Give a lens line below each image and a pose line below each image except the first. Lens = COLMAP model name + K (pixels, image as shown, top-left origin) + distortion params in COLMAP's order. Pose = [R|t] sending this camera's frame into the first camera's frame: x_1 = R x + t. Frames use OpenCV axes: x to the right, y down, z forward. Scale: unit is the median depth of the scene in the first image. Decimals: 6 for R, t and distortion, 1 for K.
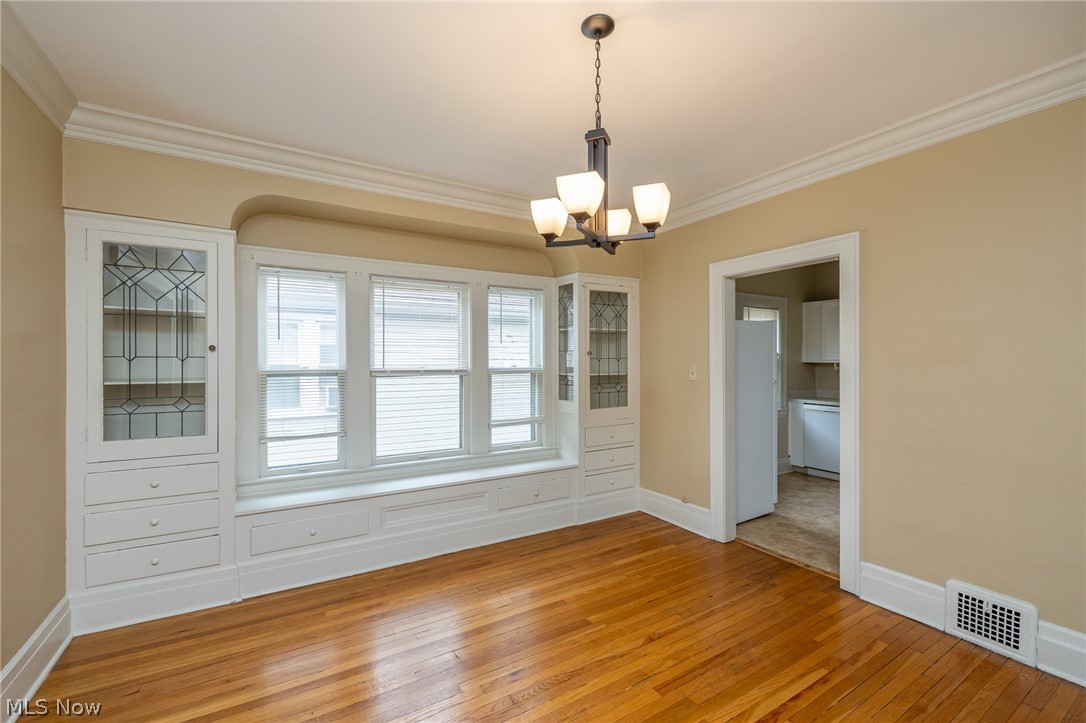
lens RADIAL K [[457.1, 0, 538.1], [0, 457.1, 366.5], [0, 0, 1]] dist [-0.003134, -0.000260]
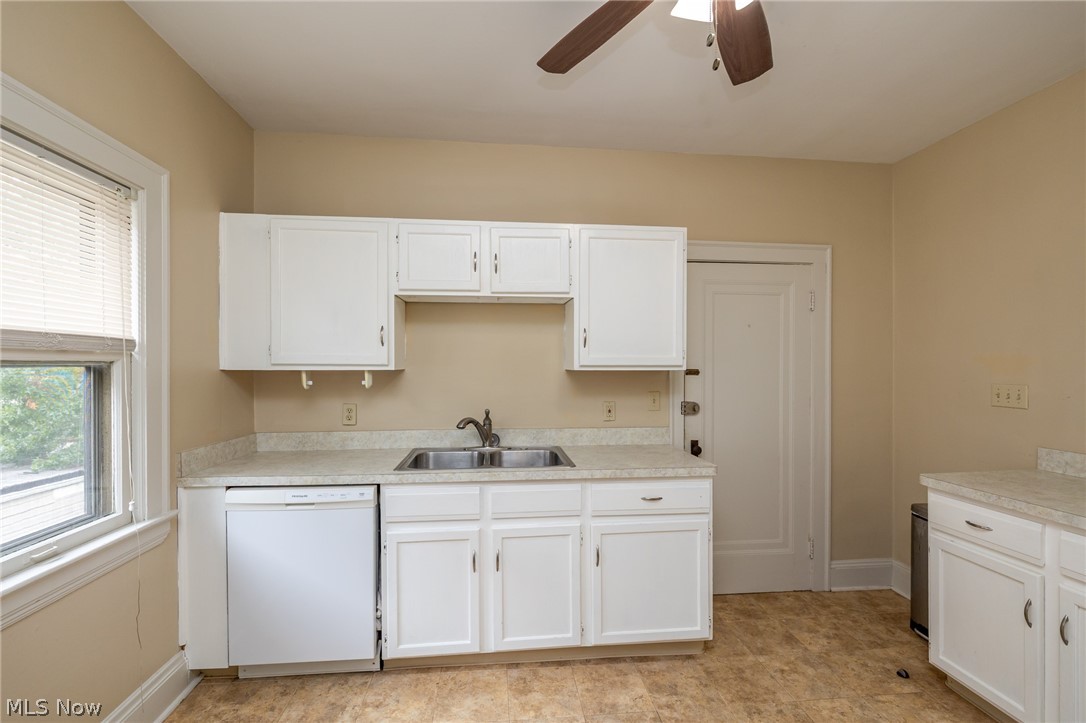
lens RADIAL K [[472.6, 0, 561.8], [0, 472.6, 378.2], [0, 0, 1]] dist [0.012784, -0.000450]
pose [[0.391717, -0.018178, 0.919906, 0.339302], [-0.003318, 0.999770, 0.021169, -0.011335], [-0.920080, -0.011345, 0.391567, 0.606841]]
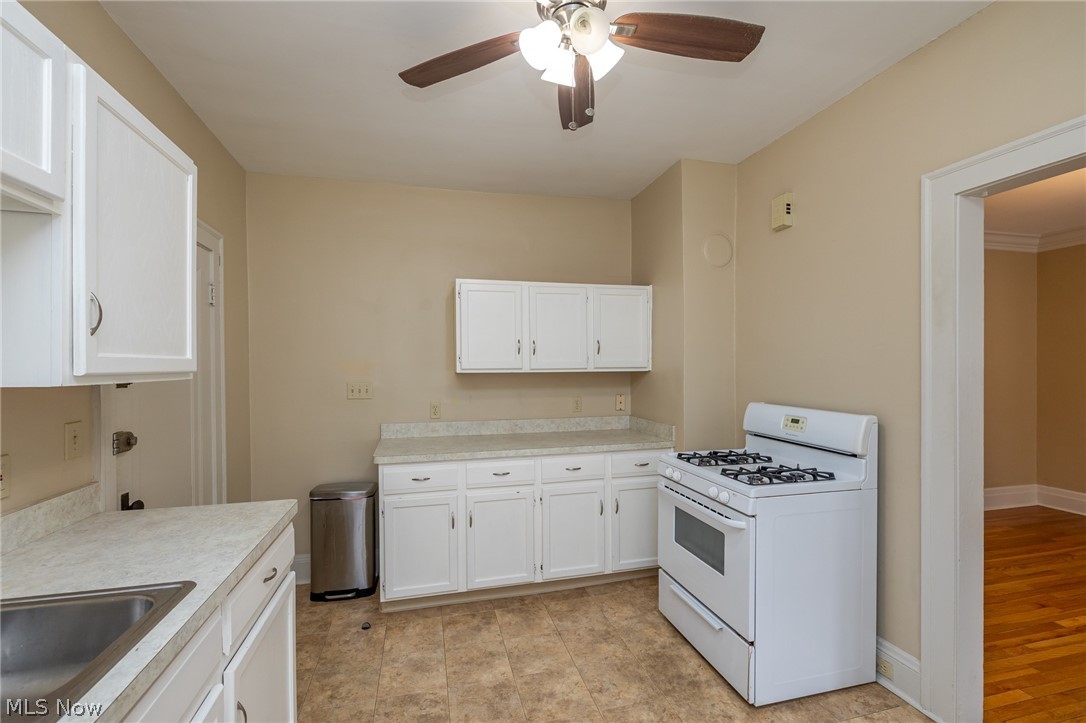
lens RADIAL K [[457.1, 0, 533.2], [0, 457.1, 368.0], [0, 0, 1]] dist [-0.003134, -0.000260]
pose [[-0.959611, 0.010702, 0.281126, 0.514232], [0.011645, 0.999931, 0.001685, -0.014207], [-0.281088, 0.004891, -0.959669, 0.877437]]
